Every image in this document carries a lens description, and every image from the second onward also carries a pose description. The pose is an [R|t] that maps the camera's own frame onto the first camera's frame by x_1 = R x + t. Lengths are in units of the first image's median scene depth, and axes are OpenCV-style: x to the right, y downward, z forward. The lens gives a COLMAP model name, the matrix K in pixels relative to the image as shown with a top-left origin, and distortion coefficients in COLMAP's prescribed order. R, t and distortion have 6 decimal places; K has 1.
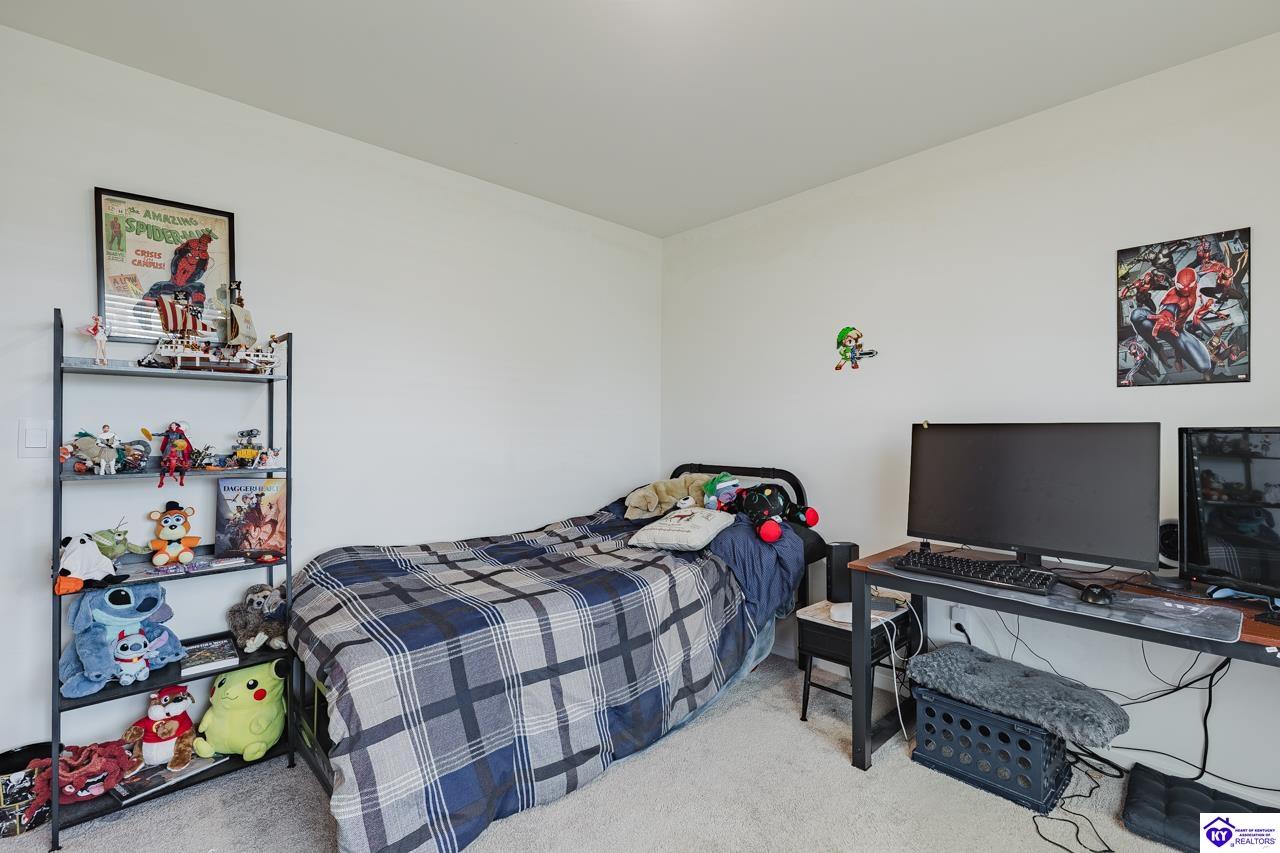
lens RADIAL K [[575.8, 0, 644.2], [0, 575.8, 426.2], [0, 0, 1]] dist [0.003004, 0.000921]
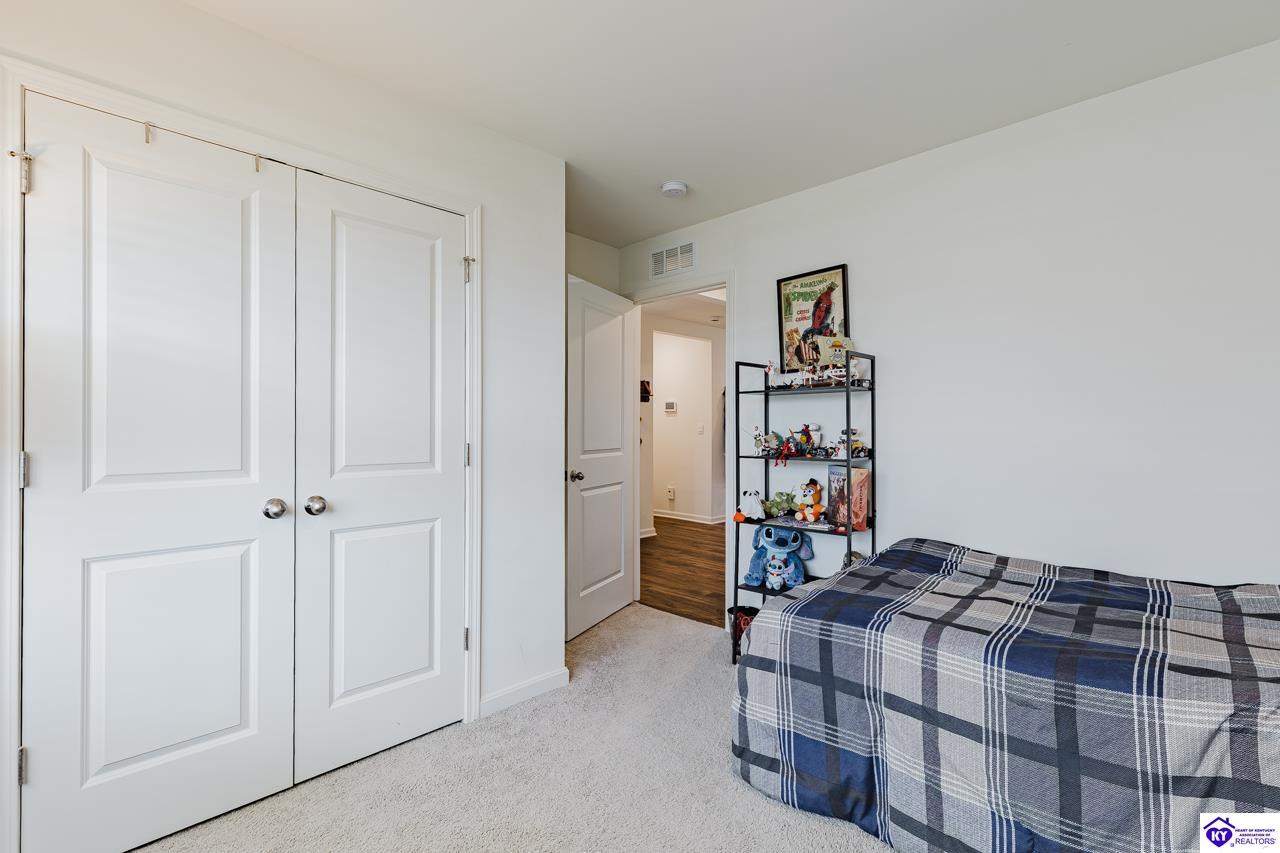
lens RADIAL K [[535.5, 0, 658.4], [0, 535.5, 451.5], [0, 0, 1]] dist [0.000646, 0.000013]
pose [[0.115253, 0.033981, -0.992755, 0.506574], [0.000905, 0.999411, 0.034314, 0.015984], [0.993336, -0.004853, 0.115154, 0.483135]]
